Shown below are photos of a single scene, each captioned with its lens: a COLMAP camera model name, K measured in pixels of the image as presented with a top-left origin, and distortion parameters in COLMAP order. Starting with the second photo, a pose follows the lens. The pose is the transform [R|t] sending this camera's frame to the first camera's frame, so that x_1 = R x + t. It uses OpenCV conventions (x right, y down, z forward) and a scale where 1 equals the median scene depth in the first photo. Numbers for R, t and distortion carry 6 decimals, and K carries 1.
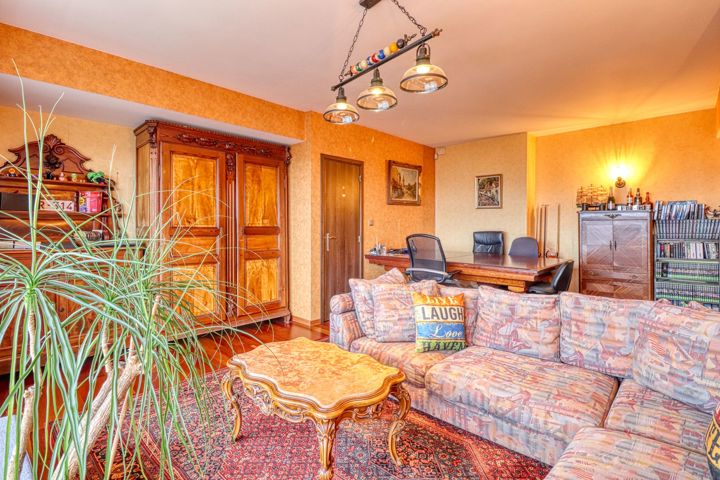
lens RADIAL K [[347.7, 0, 359.8], [0, 347.7, 233.4], [0, 0, 1]] dist [-0.003629, -0.000311]
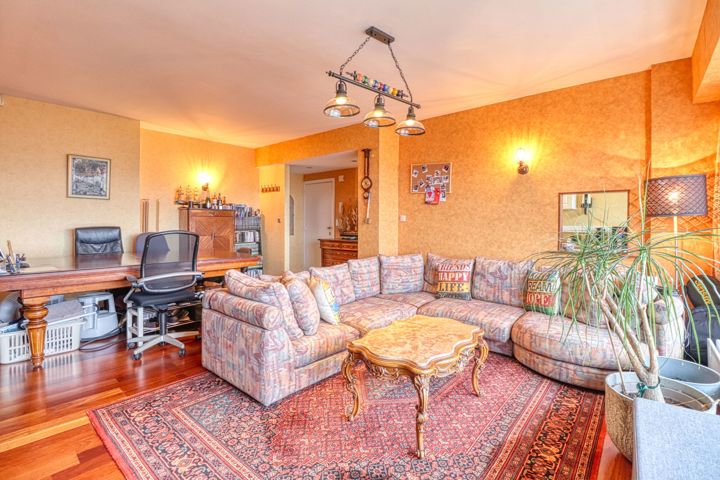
lens RADIAL K [[334.2, 0, 360.2], [0, 334.2, 240.1], [0, 0, 1]] dist [-0.013390, -0.002215]
pose [[-0.053522, -0.055079, 0.997047, -0.496223], [0.015023, 0.998320, 0.055956, -0.011066], [-0.998454, 0.017974, -0.052605, 0.488636]]
